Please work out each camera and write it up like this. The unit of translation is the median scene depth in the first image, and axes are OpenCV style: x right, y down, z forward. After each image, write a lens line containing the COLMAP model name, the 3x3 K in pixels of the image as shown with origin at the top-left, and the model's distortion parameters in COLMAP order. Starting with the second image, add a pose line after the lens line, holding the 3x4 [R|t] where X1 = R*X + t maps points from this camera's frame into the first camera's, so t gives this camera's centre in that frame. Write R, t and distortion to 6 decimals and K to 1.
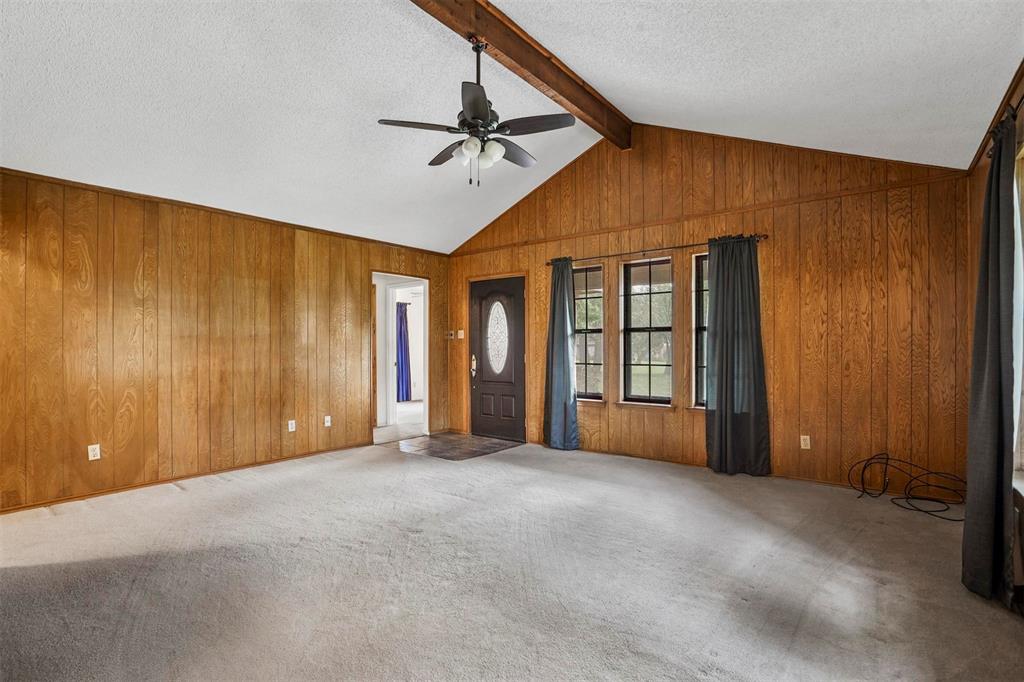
lens RADIAL K [[513.4, 0, 515.6], [0, 513.4, 351.2], [0, 0, 1]] dist [-0.029655, 0.000244]
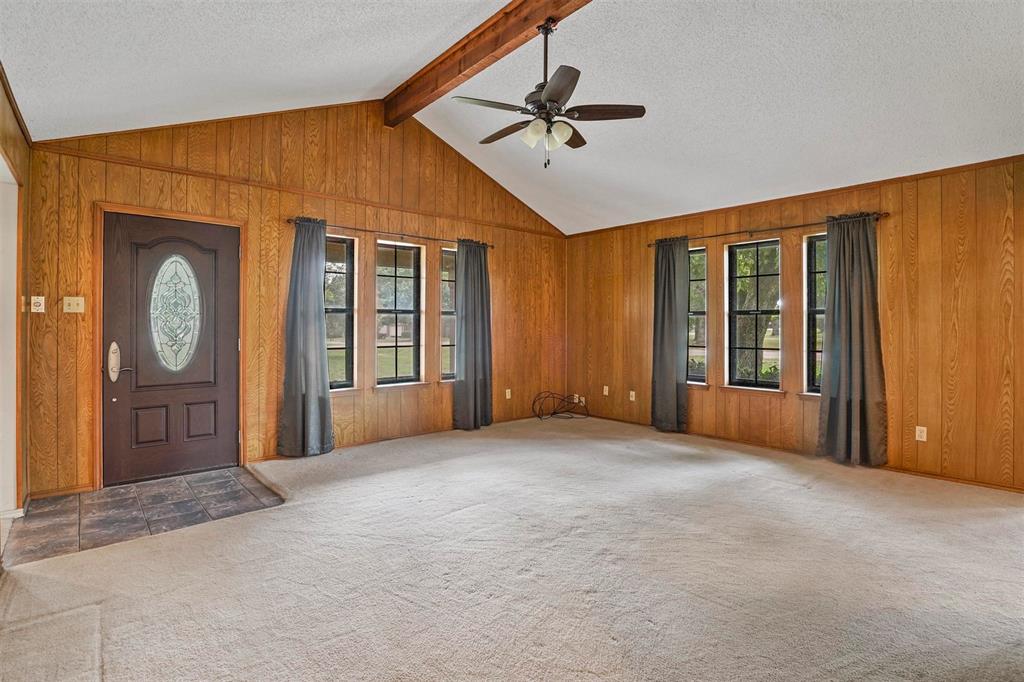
lens RADIAL K [[484.7, 0, 522.0], [0, 484.7, 339.5], [0, 0, 1]] dist [-0.024680, 0.000902]
pose [[0.182154, -0.015774, 0.983143, -0.640746], [0.016271, 0.999783, 0.013027, 0.004789], [-0.983135, 0.013623, 0.182371, 0.577059]]
